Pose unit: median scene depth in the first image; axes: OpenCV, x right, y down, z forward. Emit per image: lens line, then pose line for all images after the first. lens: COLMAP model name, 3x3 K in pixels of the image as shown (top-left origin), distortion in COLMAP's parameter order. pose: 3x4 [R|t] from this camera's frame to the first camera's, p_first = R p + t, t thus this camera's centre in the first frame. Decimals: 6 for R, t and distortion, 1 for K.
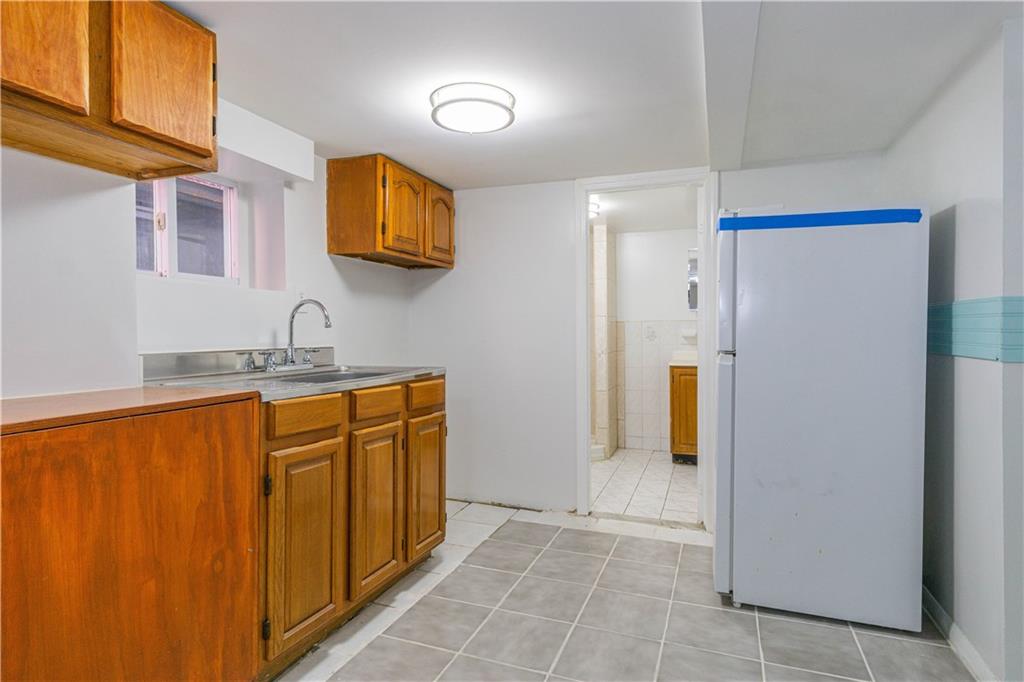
lens RADIAL K [[532.6, 0, 514.7], [0, 532.6, 338.2], [0, 0, 1]] dist [-0.000382, 0.000101]
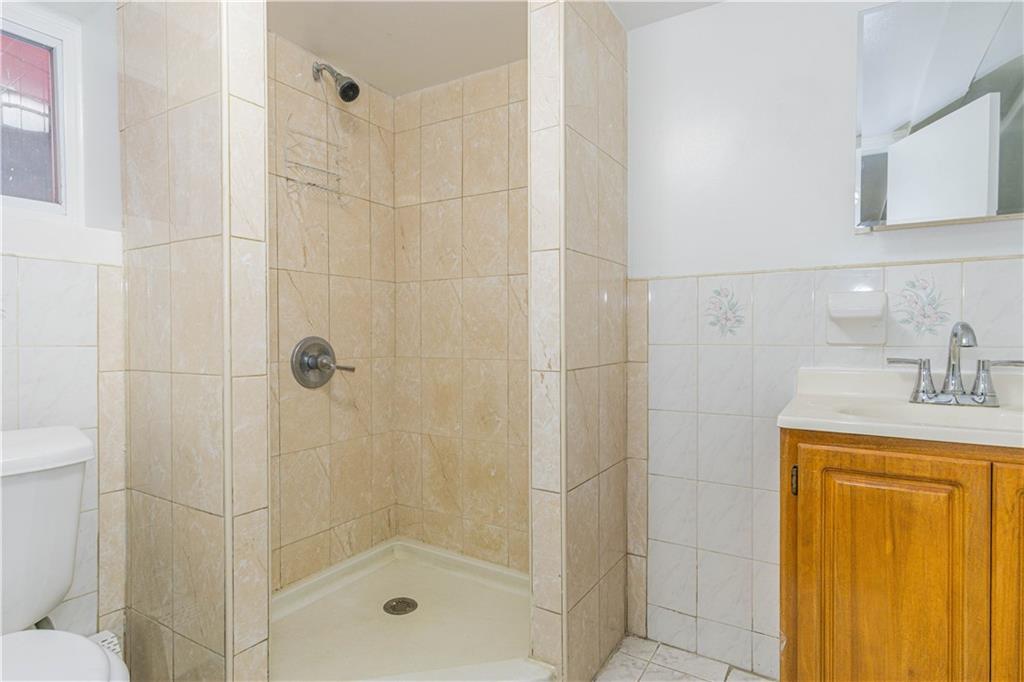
lens RADIAL K [[541.8, 0, 511.9], [0, 541.8, 344.1], [0, 0, 1]] dist [0.040198, 0.000132]
pose [[0.980137, 0.009793, -0.198079, 0.205030], [-0.006637, 0.999840, 0.016593, 0.007283], [0.198210, -0.014949, 0.980046, 0.681033]]
